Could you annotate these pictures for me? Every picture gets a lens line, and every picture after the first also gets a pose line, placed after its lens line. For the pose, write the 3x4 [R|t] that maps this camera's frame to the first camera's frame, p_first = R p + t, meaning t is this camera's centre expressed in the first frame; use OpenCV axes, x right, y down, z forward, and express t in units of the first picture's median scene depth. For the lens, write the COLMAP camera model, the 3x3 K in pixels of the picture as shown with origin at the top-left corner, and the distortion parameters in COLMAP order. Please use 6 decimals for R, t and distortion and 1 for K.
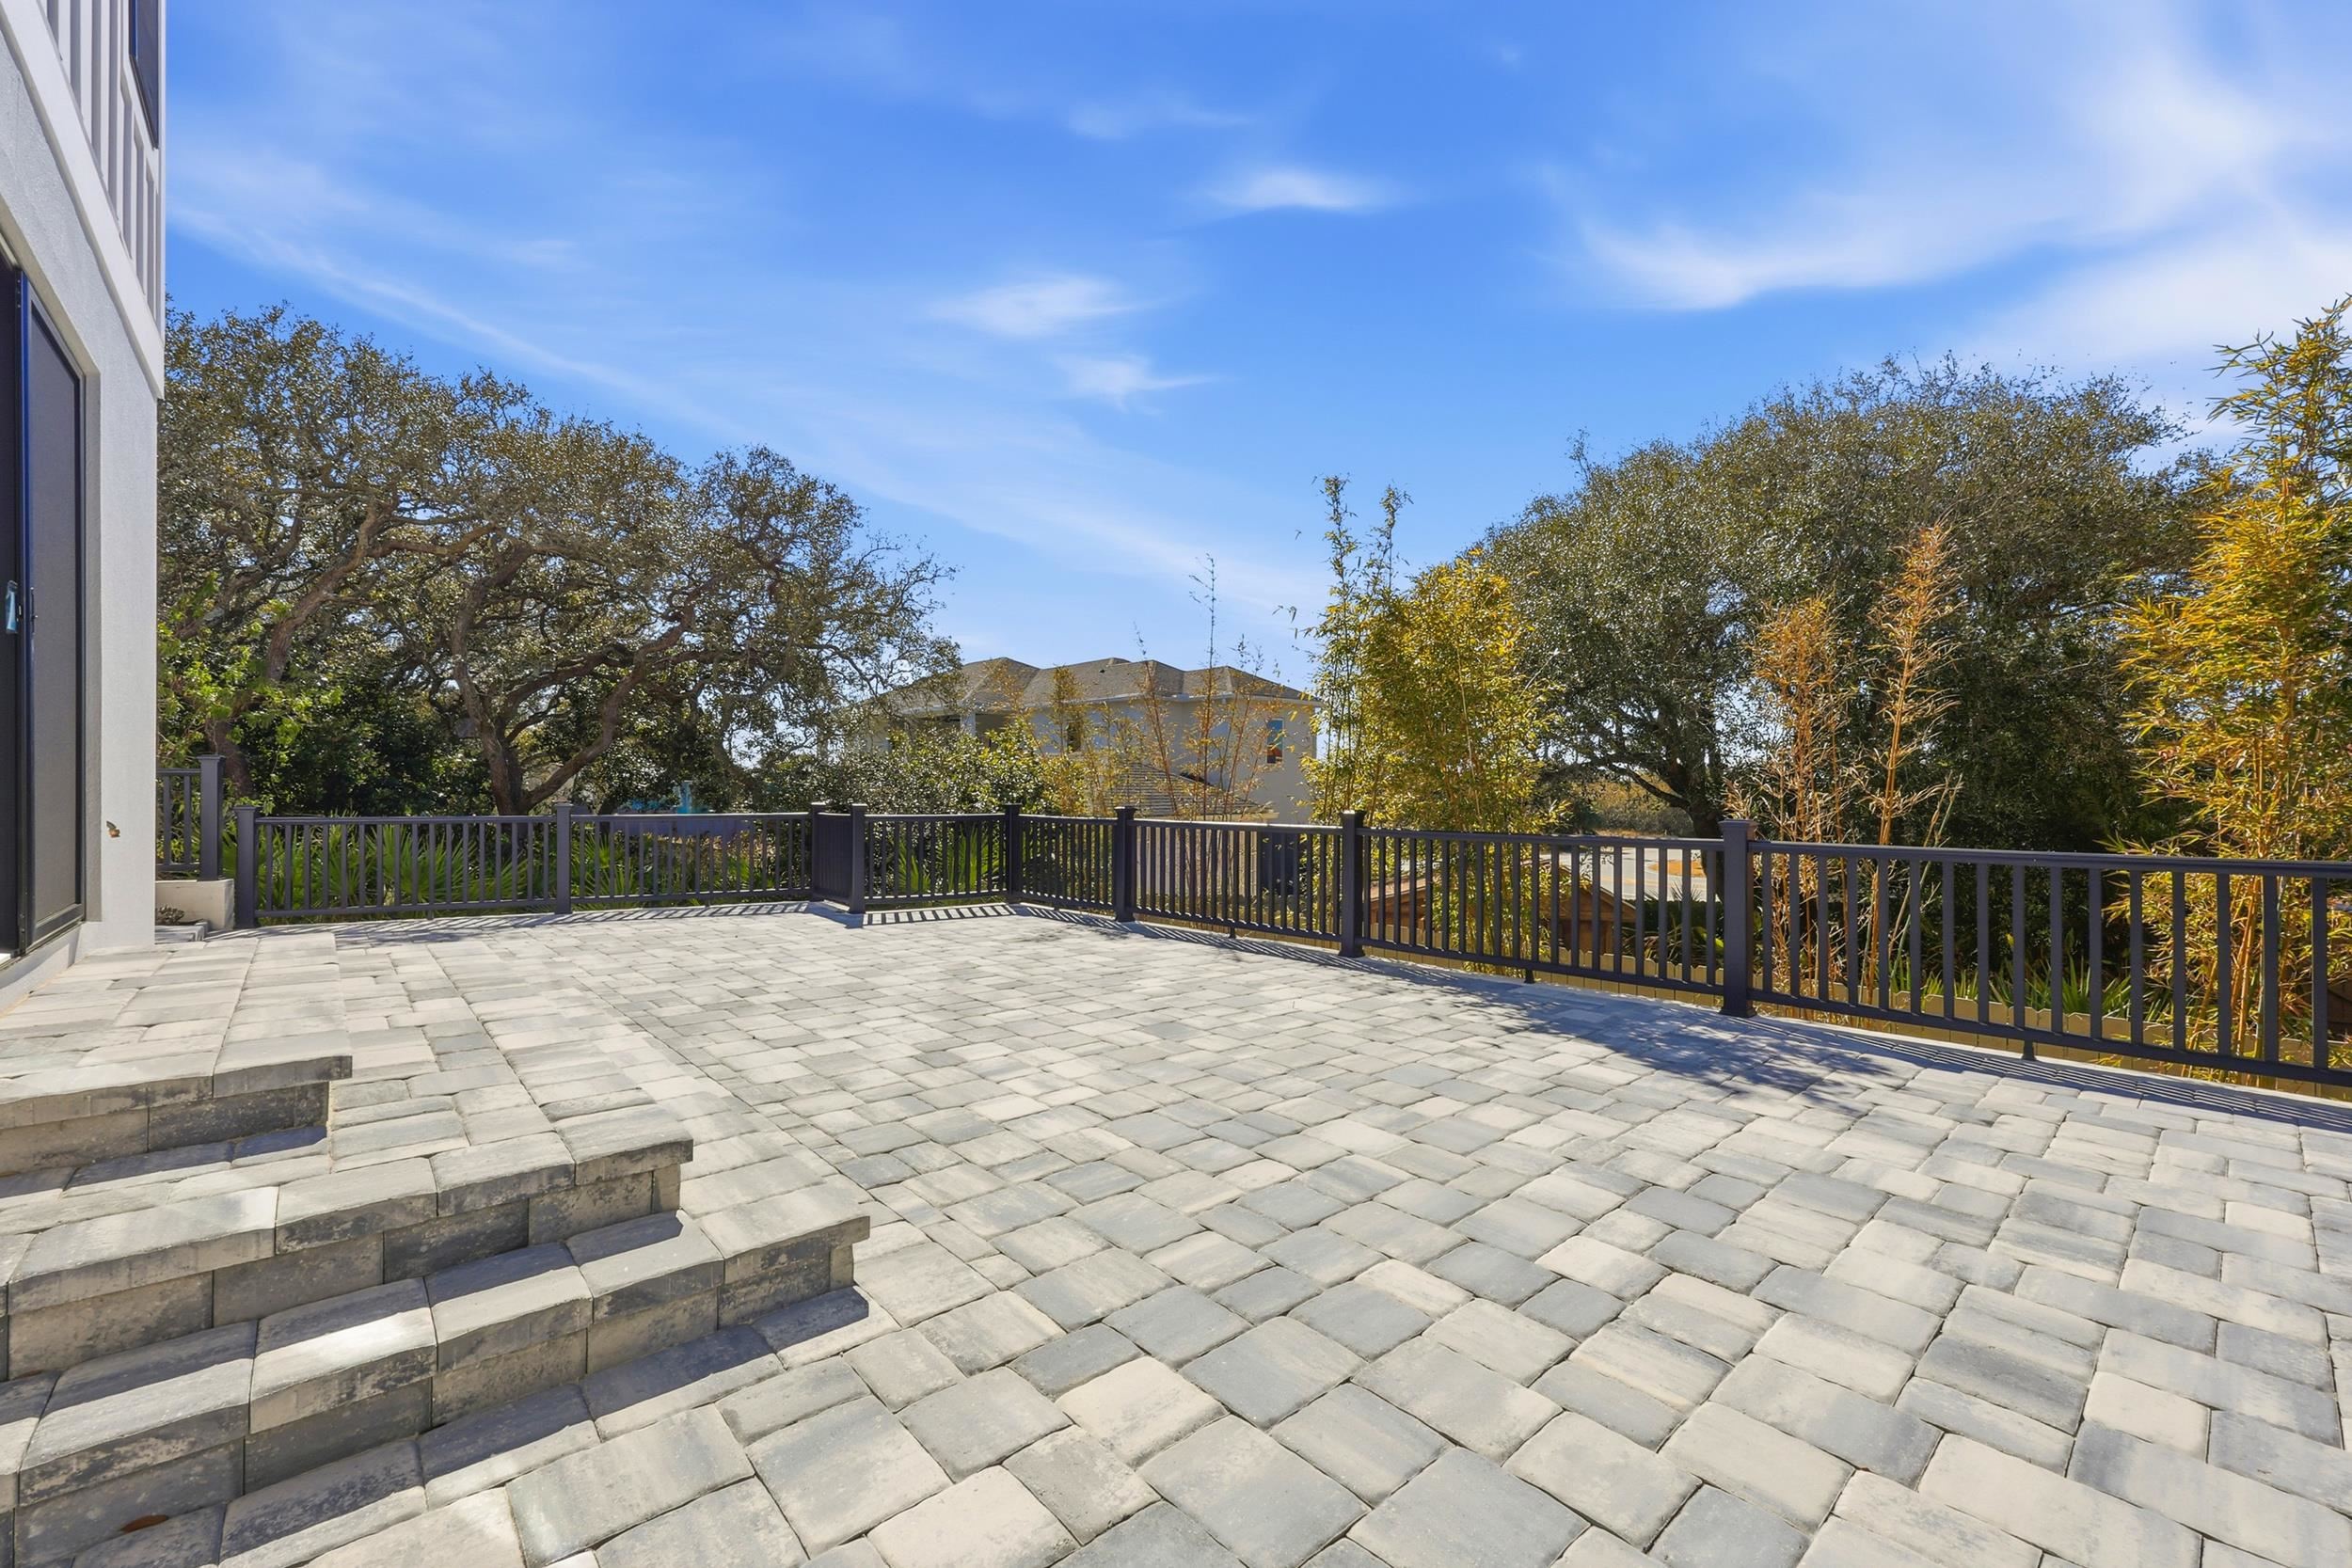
lens RADIAL K [[950.0, 0, 1164.2], [0, 950.0, 784.7], [0, 0, 1]] dist [-0.002114, -0.000383]
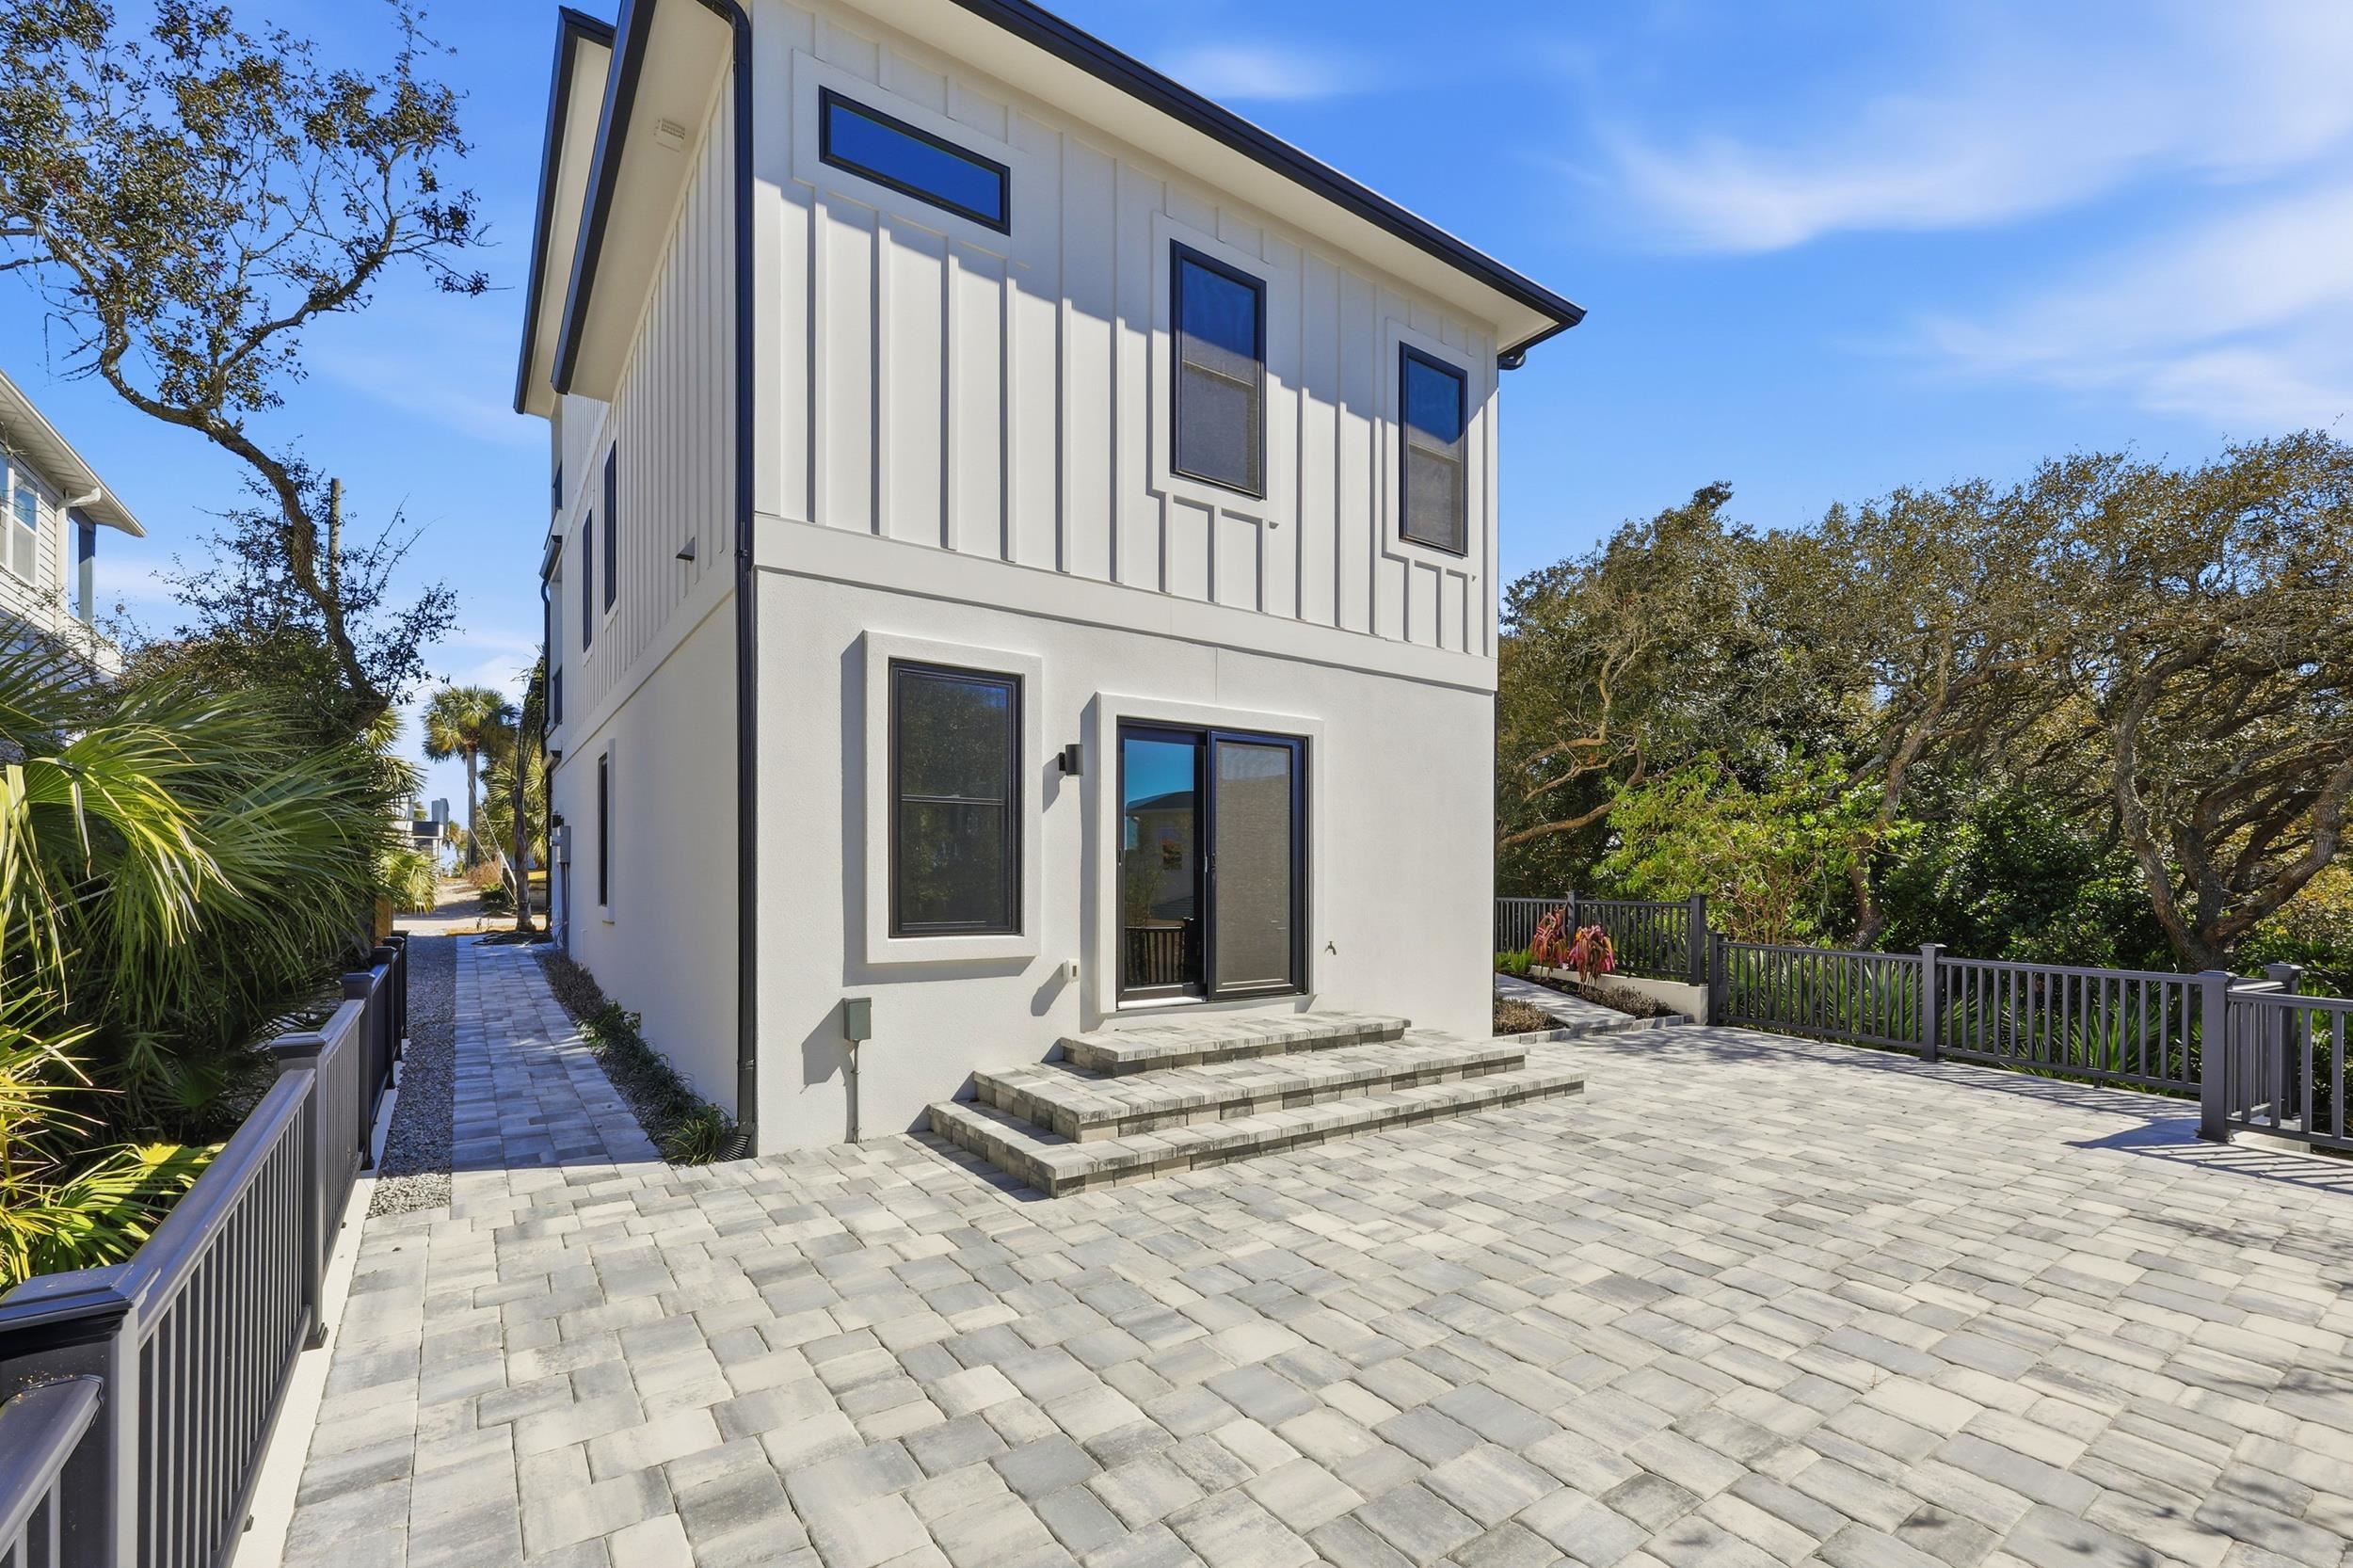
lens RADIAL K [[1019.0, 0, 1182.9], [0, 1019.0, 866.4], [0, 0, 1]] dist [-0.000953, 0.000875]
pose [[-0.093588, -0.011855, -0.995540, 1.249578], [-0.001639, 0.999930, -0.011753, -0.119899], [0.995610, 0.000531, -0.093601, 0.982785]]
